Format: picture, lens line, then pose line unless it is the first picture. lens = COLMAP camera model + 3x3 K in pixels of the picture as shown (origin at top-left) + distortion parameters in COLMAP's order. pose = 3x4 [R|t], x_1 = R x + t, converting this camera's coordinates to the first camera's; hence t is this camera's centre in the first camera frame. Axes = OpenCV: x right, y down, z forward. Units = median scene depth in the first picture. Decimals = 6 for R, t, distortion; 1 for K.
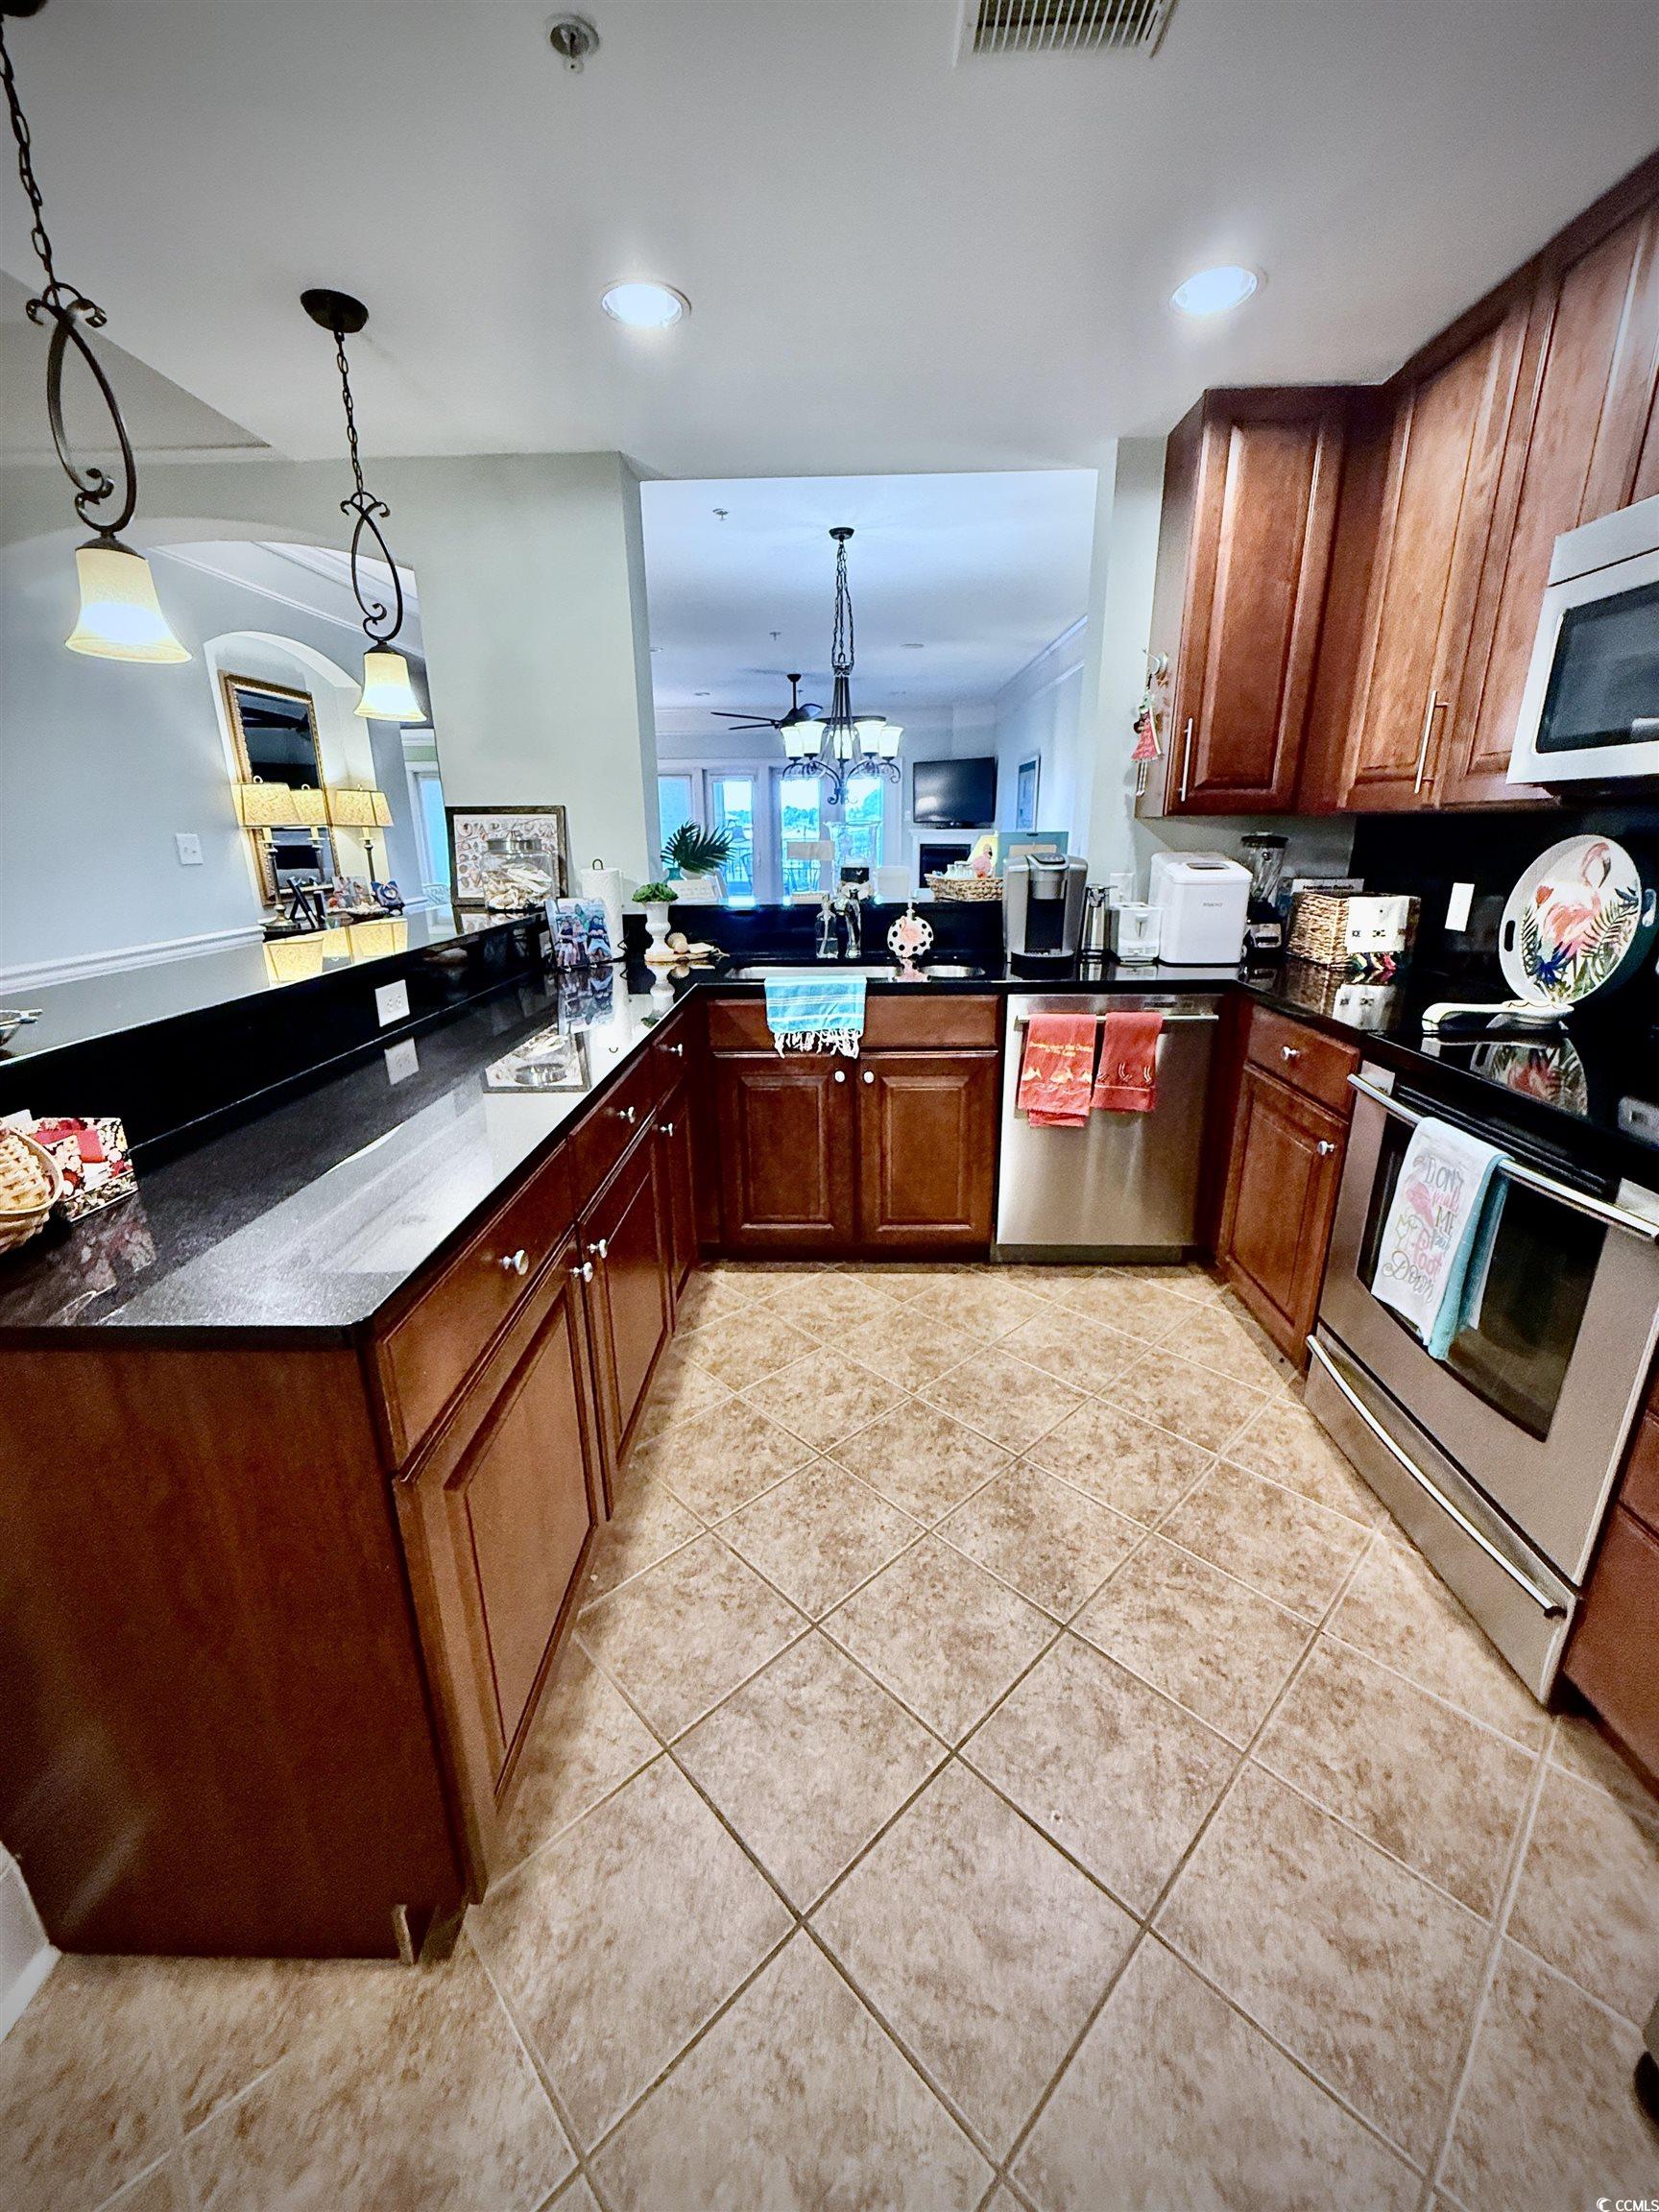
lens RADIAL K [[891.8, 0, 829.5], [0, 891.8, 1106.0], [0, 0, 1]] dist [-0.001735, 0.000183]
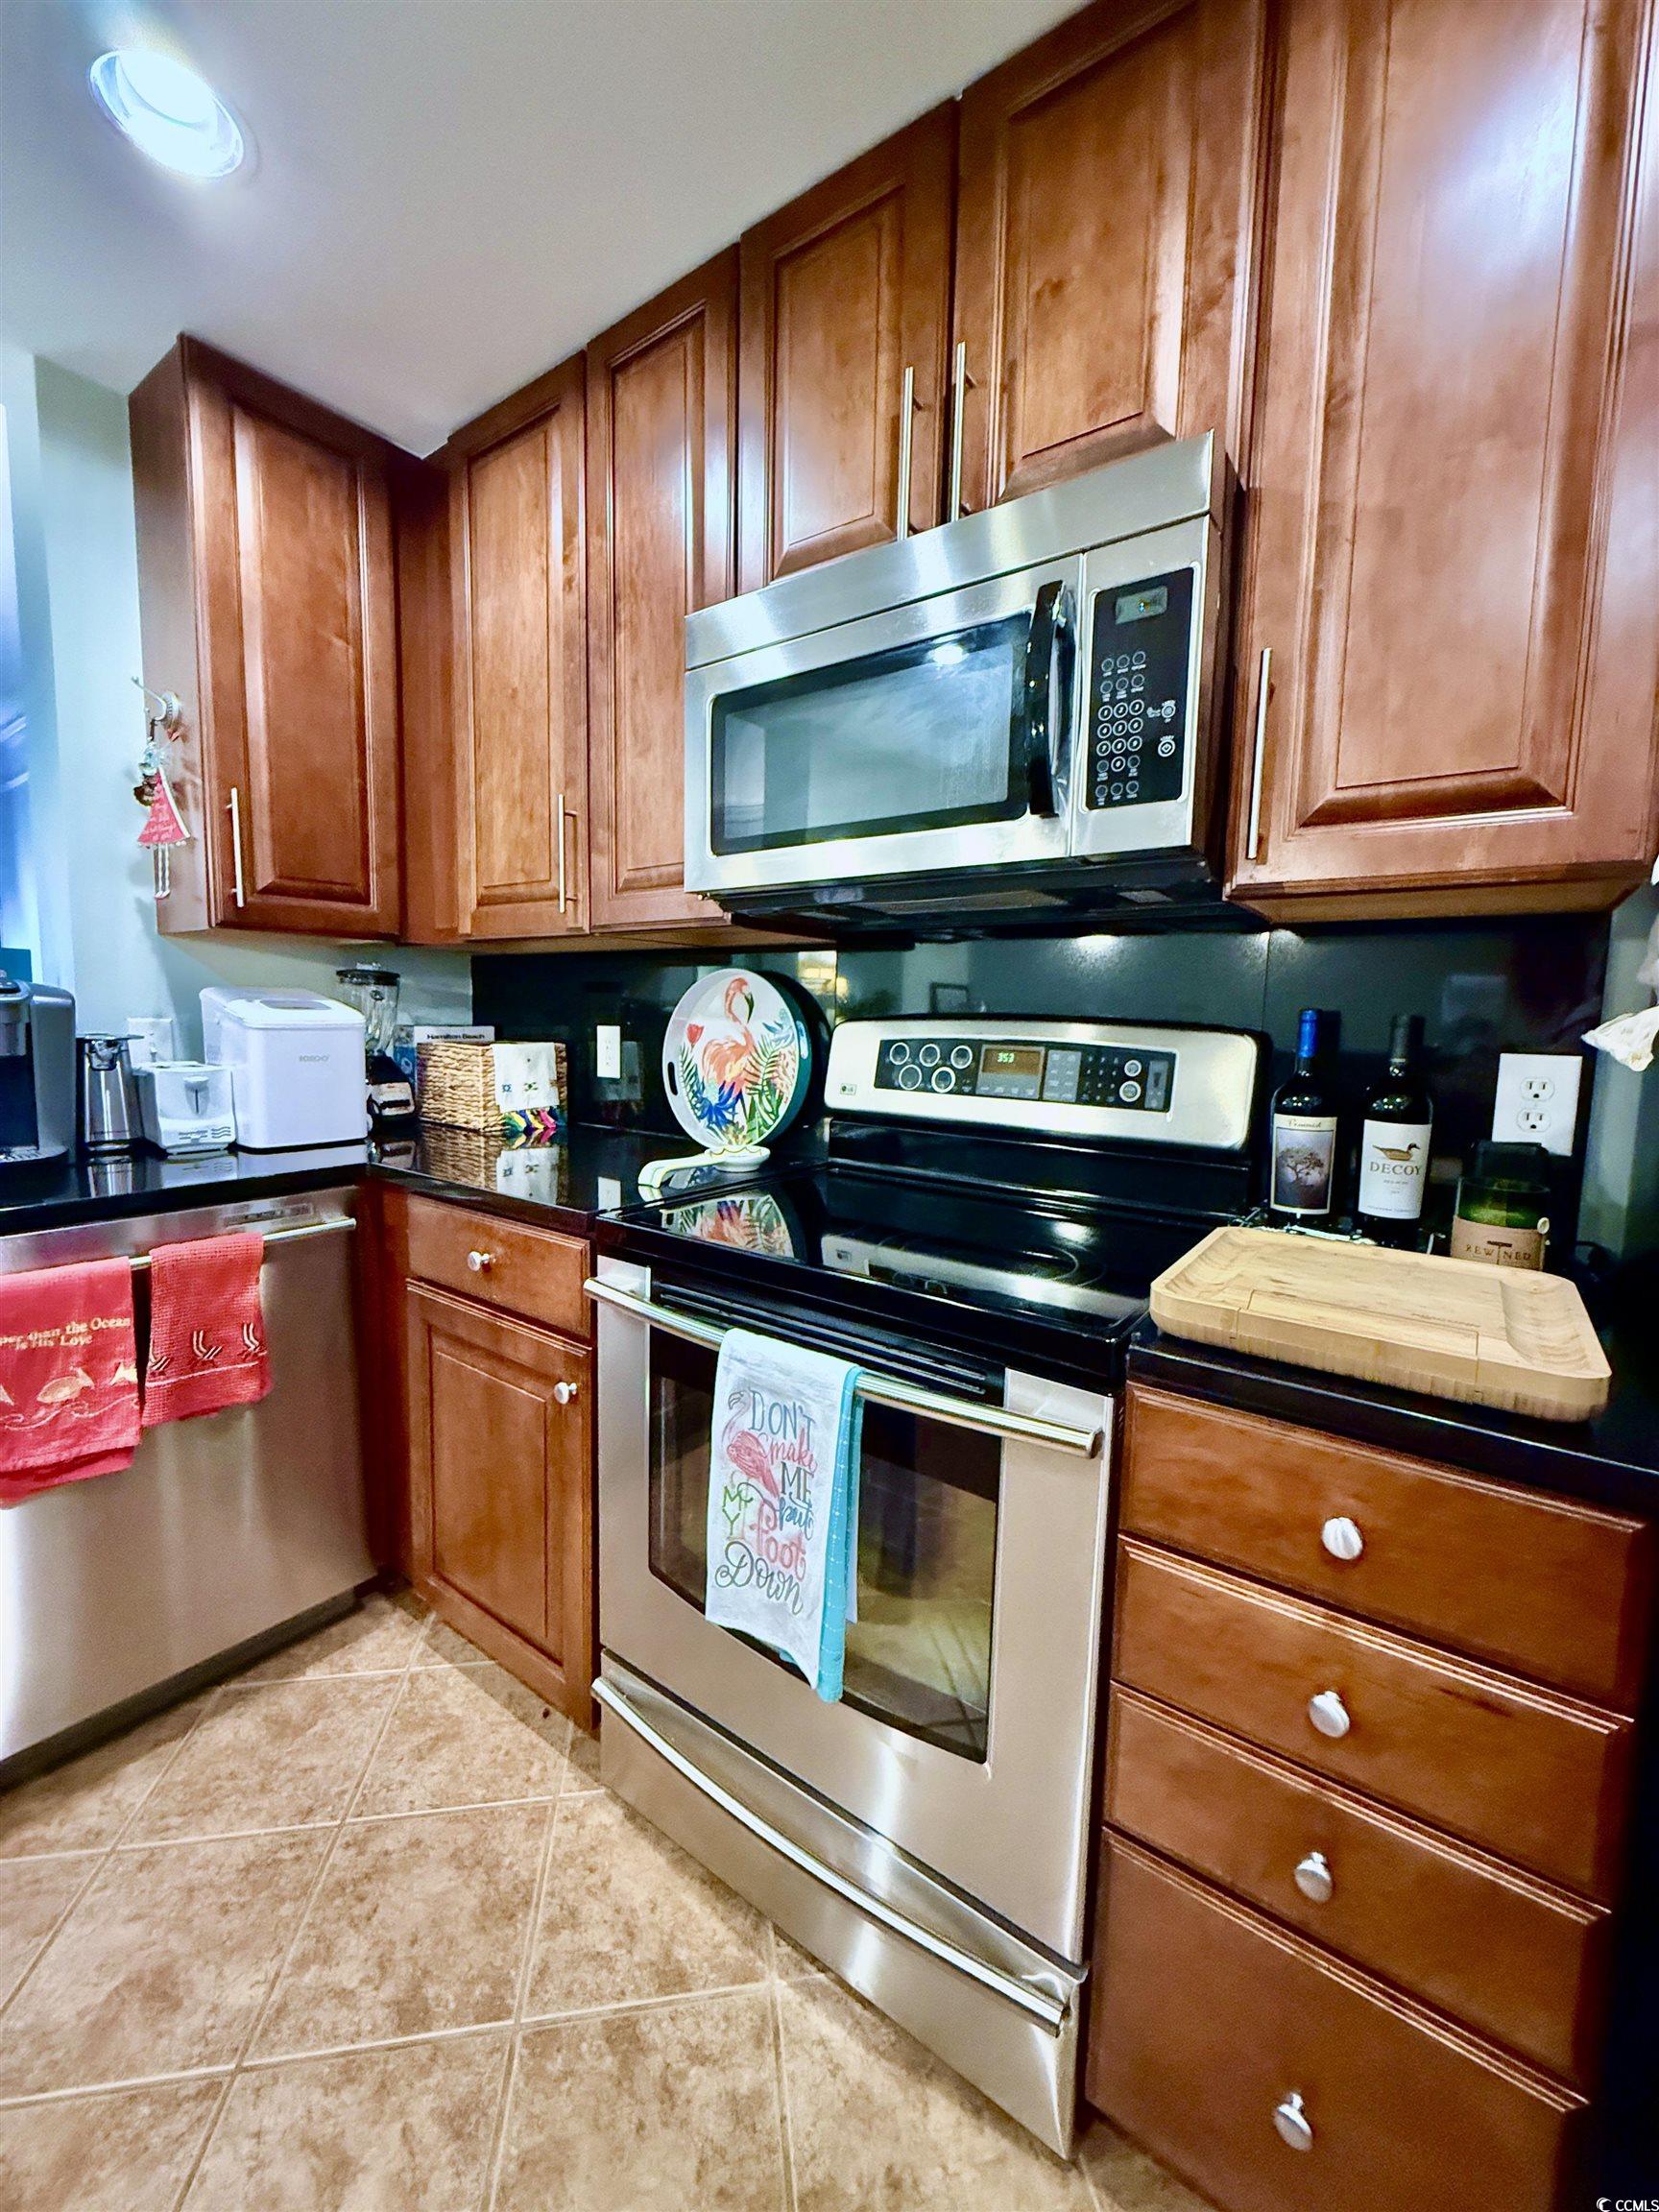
lens RADIAL K [[878.5, 0, 820.5], [0, 878.5, 1096.3], [0, 0, 1]] dist [-0.000573, 0.000045]
pose [[0.581691, -0.059754, 0.811212, 0.121891], [0.221459, 0.971258, -0.087258, -0.059630], [-0.782682, 0.230408, 0.578205, 0.353667]]
